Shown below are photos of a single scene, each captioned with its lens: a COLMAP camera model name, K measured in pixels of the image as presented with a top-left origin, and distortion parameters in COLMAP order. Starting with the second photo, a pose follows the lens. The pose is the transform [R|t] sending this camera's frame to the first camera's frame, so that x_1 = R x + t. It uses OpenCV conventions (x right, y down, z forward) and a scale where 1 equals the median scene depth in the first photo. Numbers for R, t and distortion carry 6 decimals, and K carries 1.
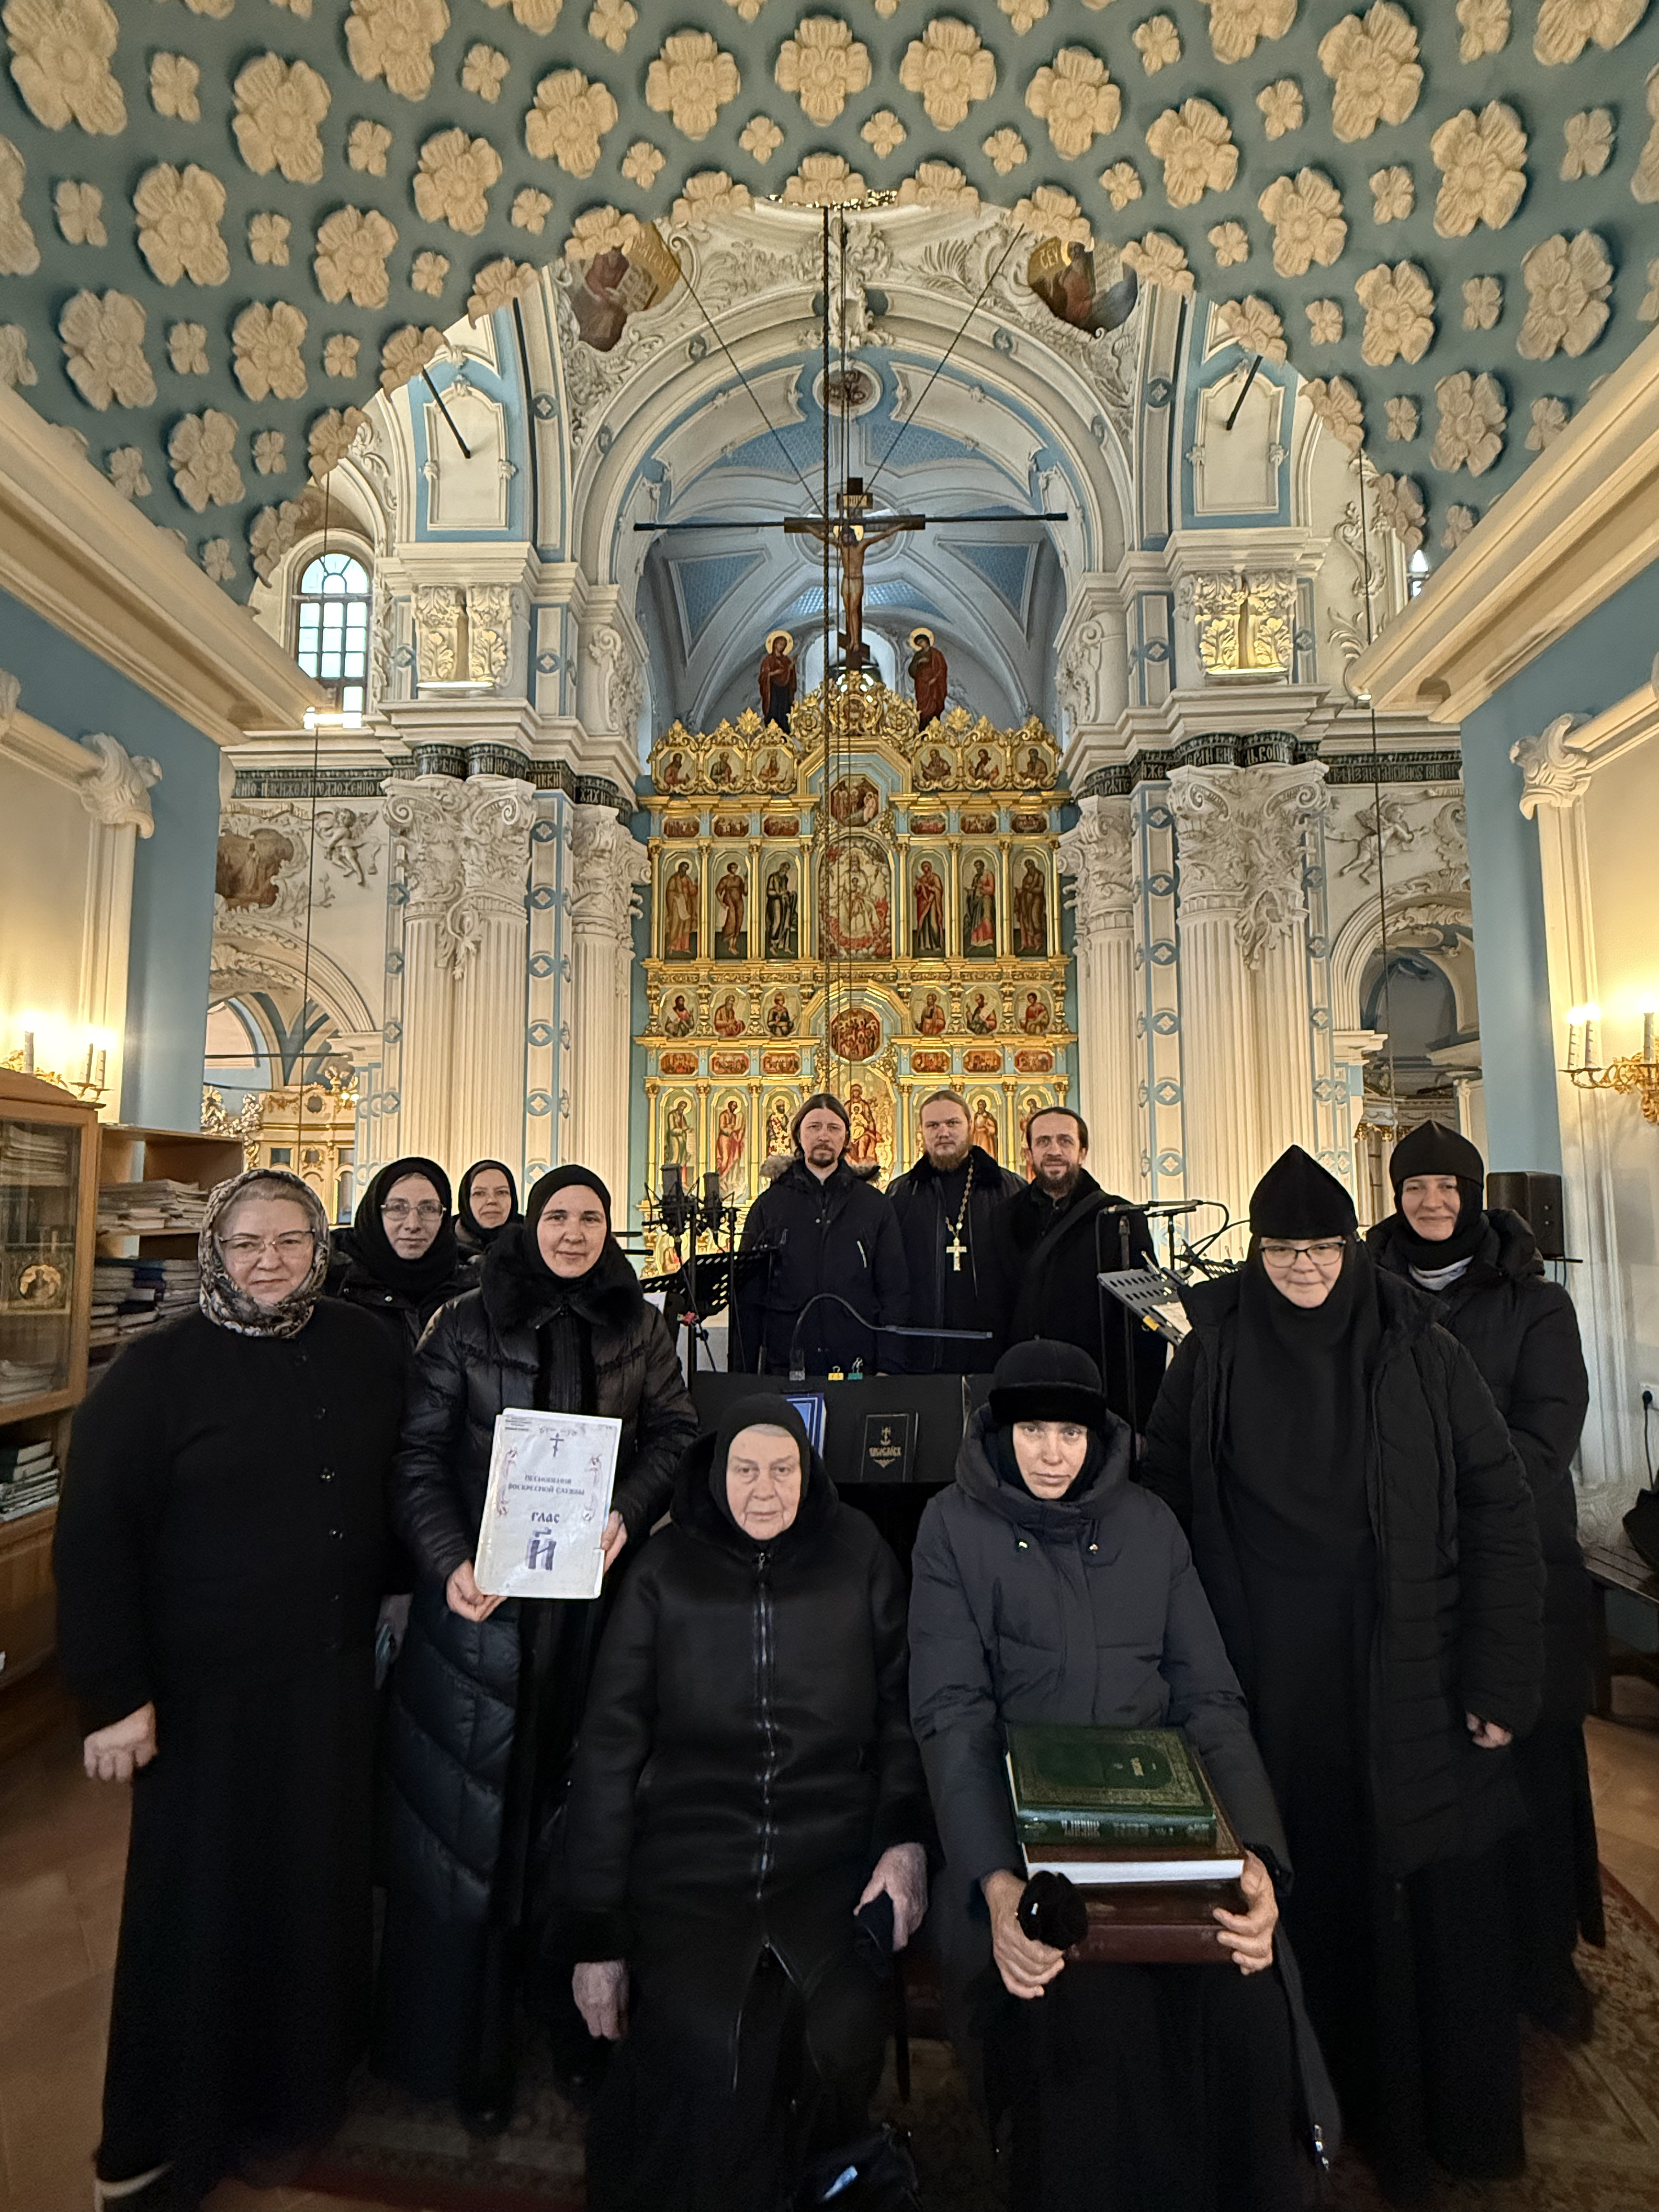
lens RADIAL K [[1032.1, 0, 845.1], [0, 1032.1, 1112.8], [0, 0, 1]] dist [0.015248, -0.000021]
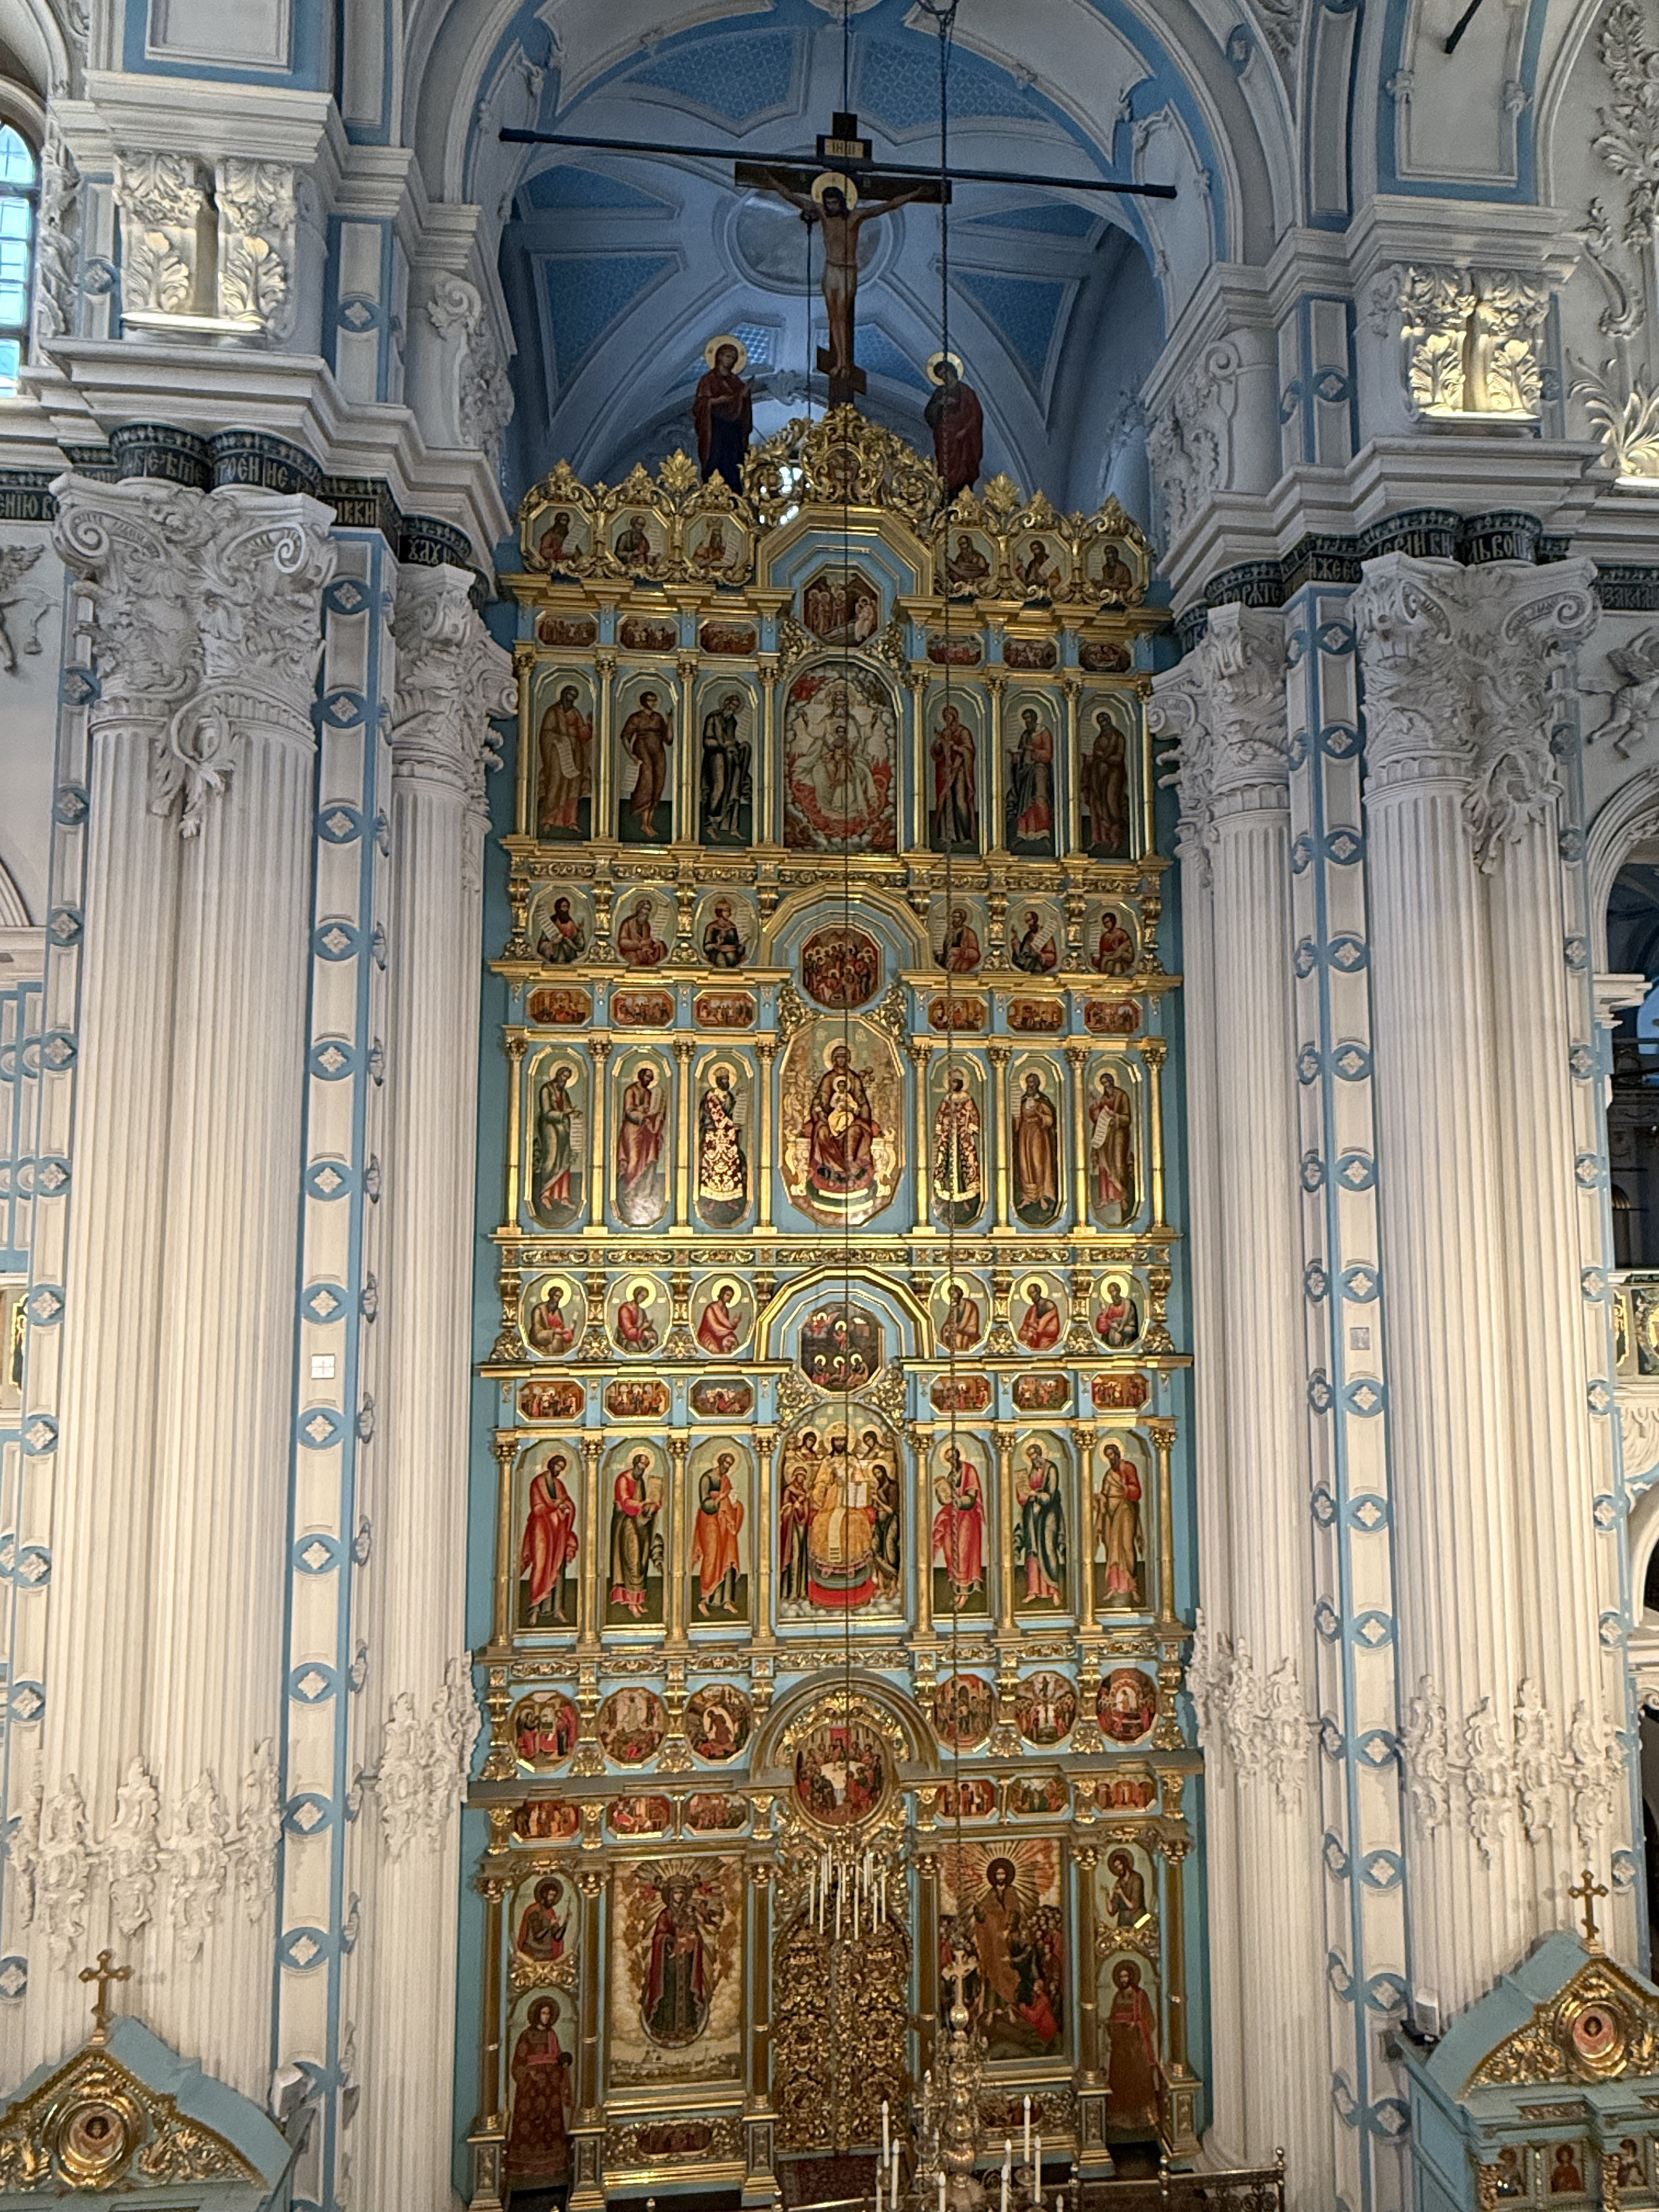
lens RADIAL K [[1272.6, 0, 843.3], [0, 1272.6, 1114.6], [0, 0, 1]] dist [0.012311, -0.001771]
pose [[0.991369, 0.014997, 0.130242, -0.092728], [-0.014306, 0.999878, -0.006240, 0.020274], [-0.130320, 0.004323, 0.991463, 0.223366]]
